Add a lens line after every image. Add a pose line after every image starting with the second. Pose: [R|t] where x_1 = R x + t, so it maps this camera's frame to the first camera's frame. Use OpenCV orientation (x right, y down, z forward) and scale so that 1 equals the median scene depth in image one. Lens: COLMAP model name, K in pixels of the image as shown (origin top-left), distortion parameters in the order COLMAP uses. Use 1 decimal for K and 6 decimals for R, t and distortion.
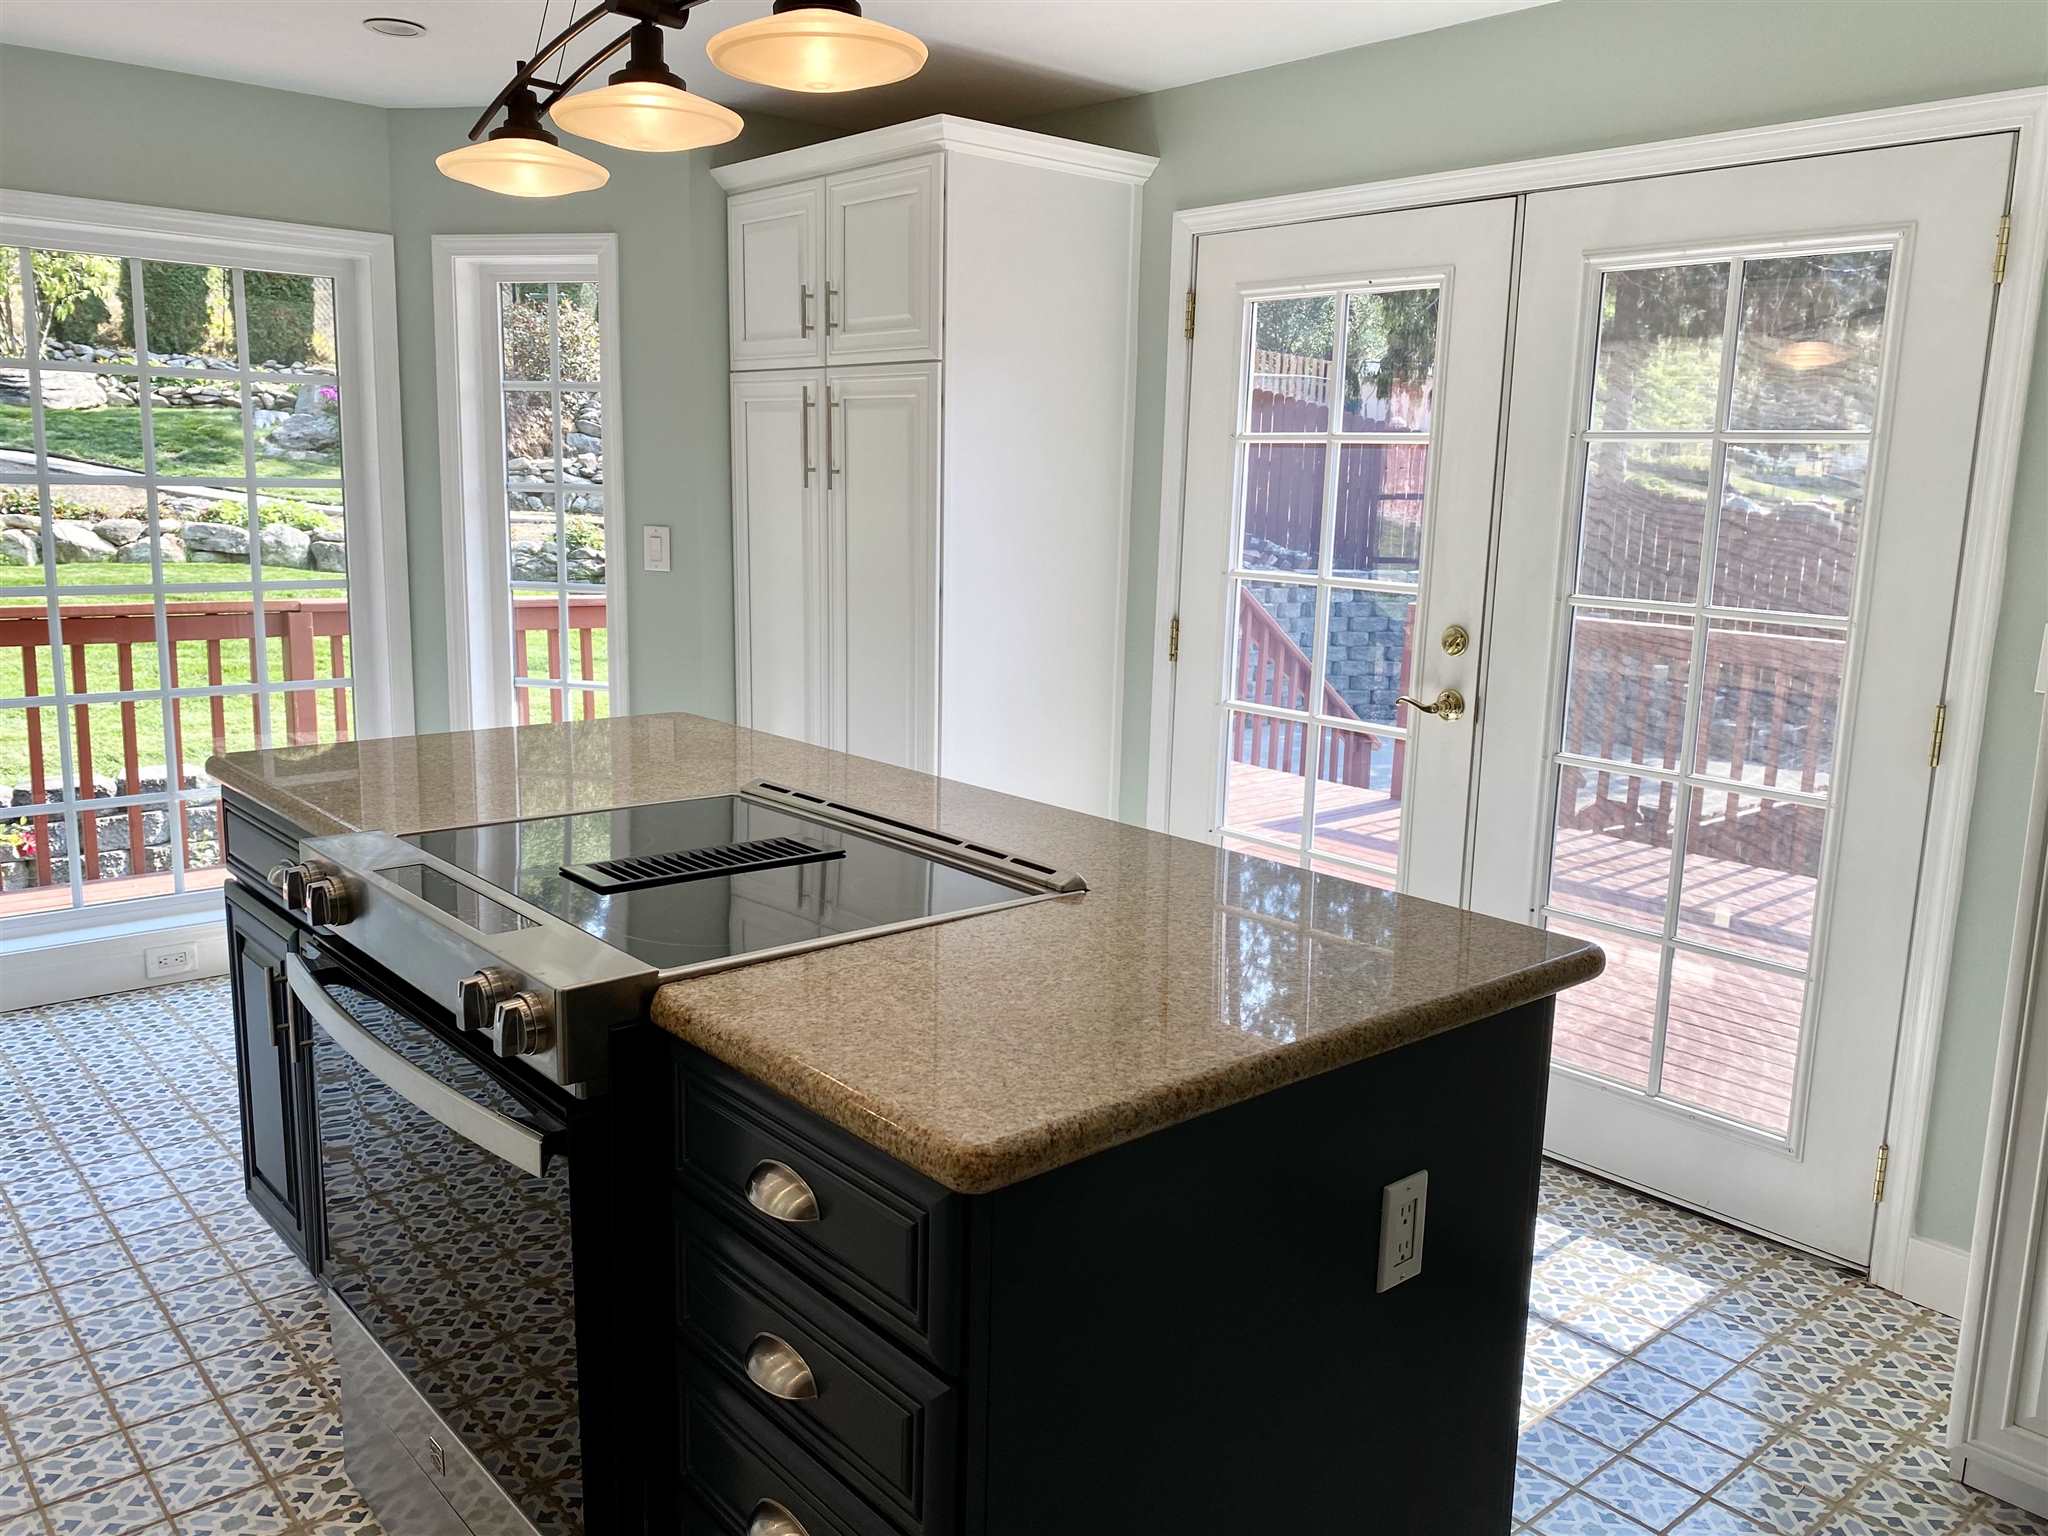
lens RADIAL K [[1571.6, 0, 1032.0], [0, 1571.6, 764.5], [0, 0, 1]] dist [0.059202, -0.084807]
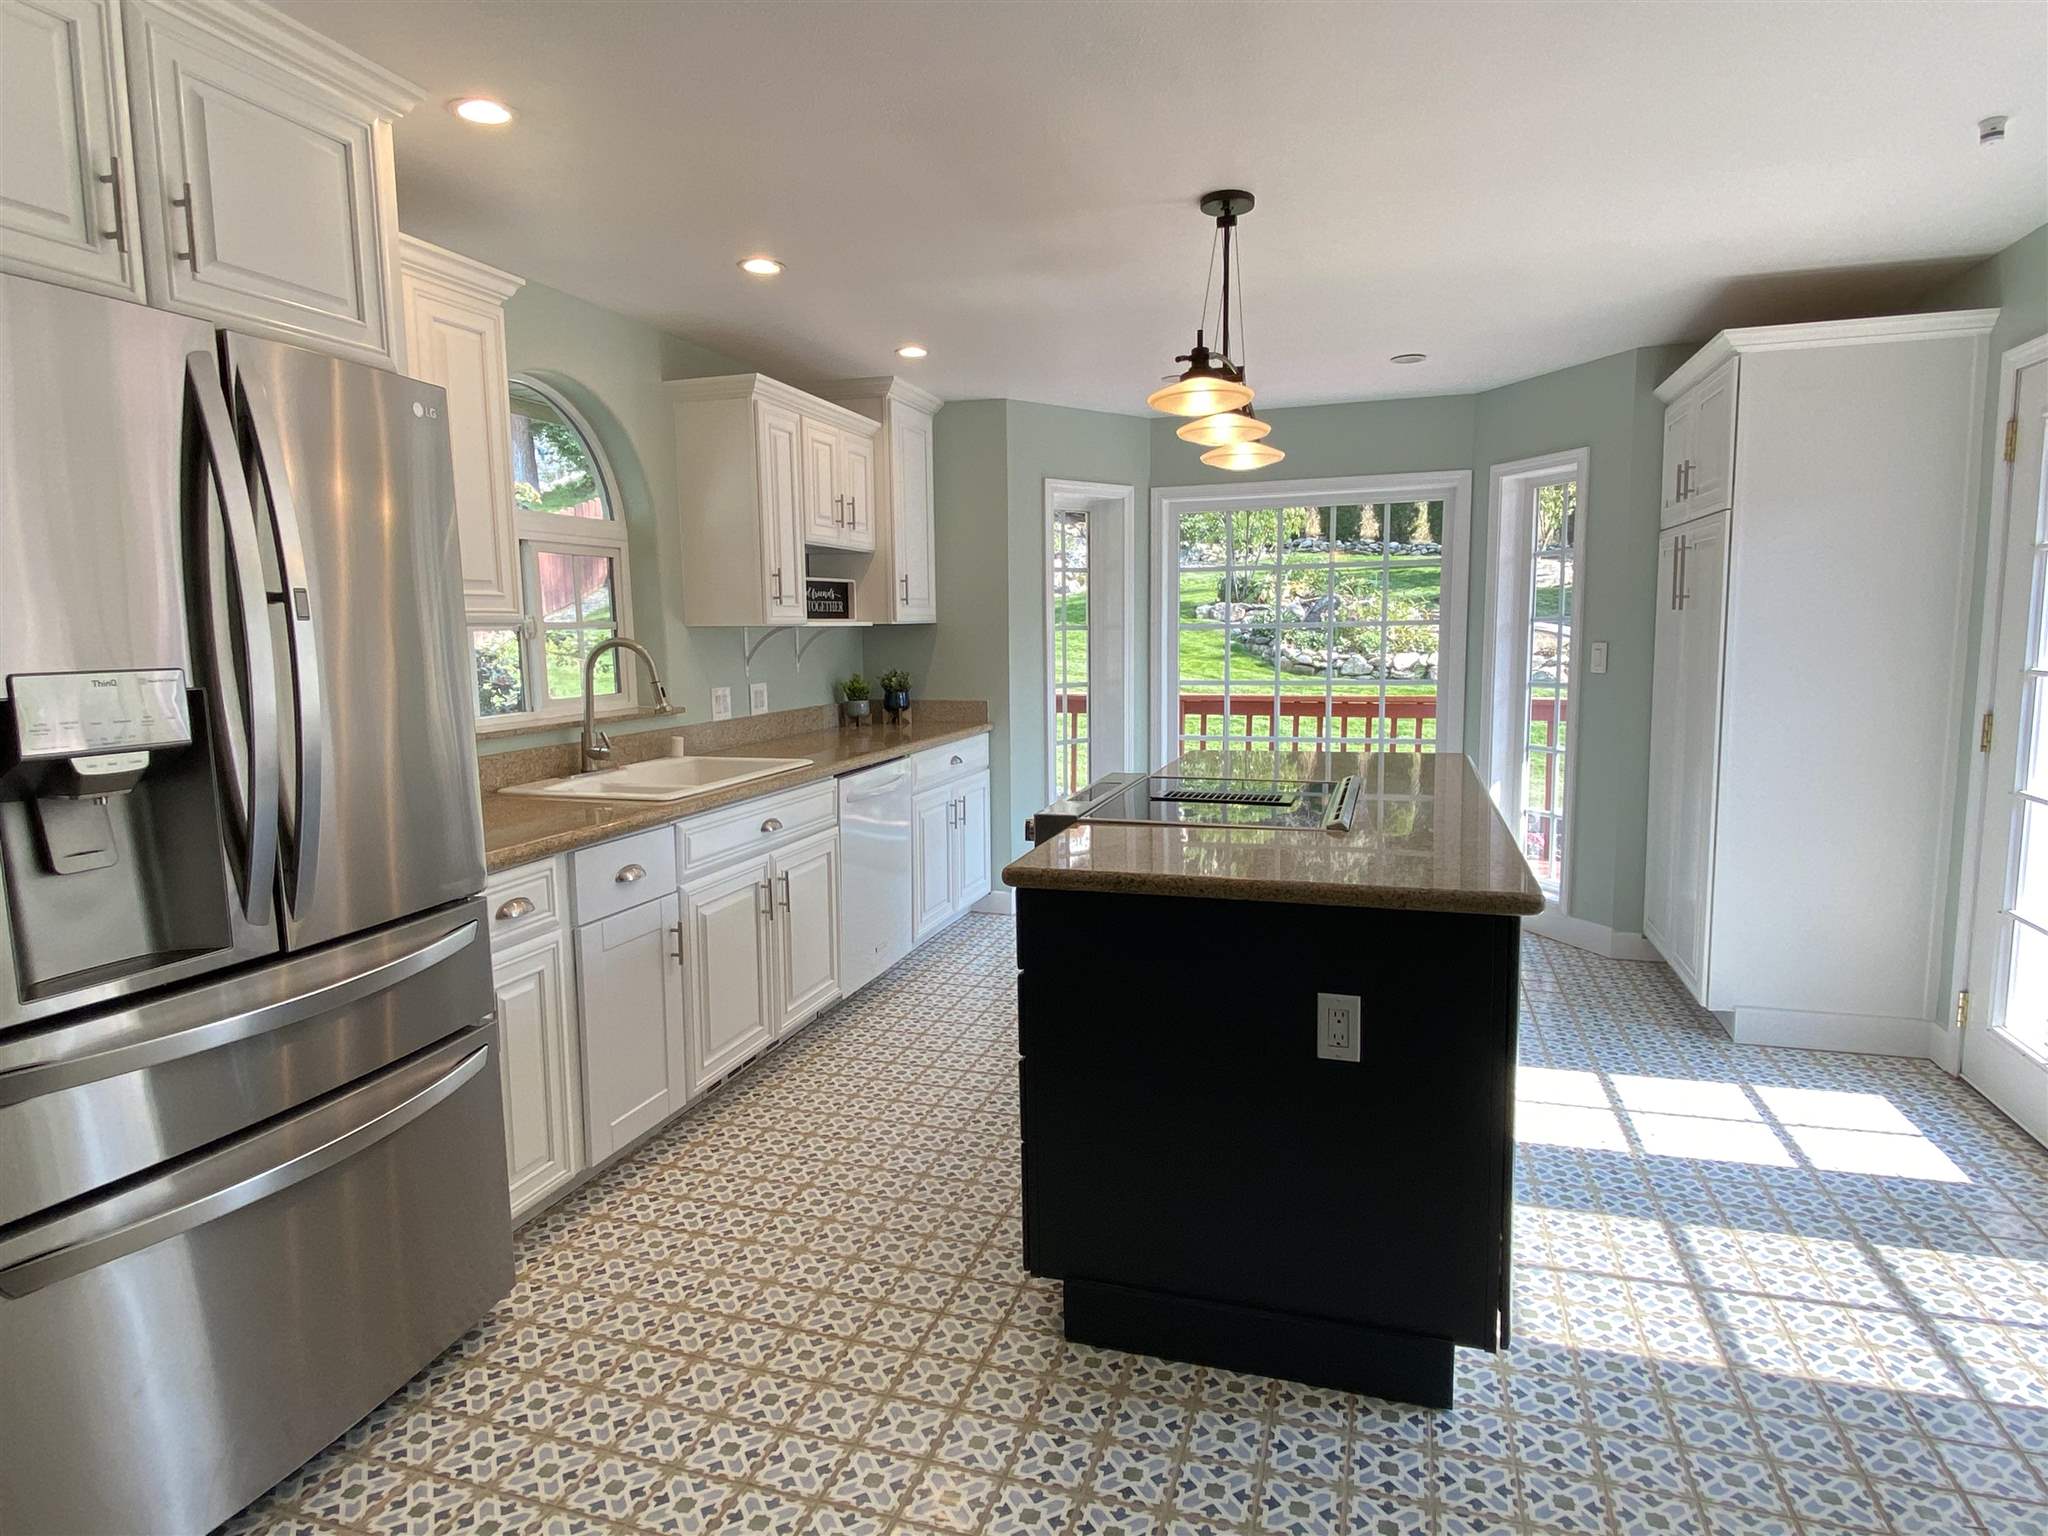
lens RADIAL K [[1108.2, 0, 1028.4], [0, 1108.2, 756.1], [0, 0, 1]] dist [-0.002373, 0.000092]
pose [[0.519859, 0.073499, -0.851085, 0.413371], [-0.131957, 0.991243, 0.005001, 0.021211], [0.843999, 0.109706, 0.525005, 0.037800]]
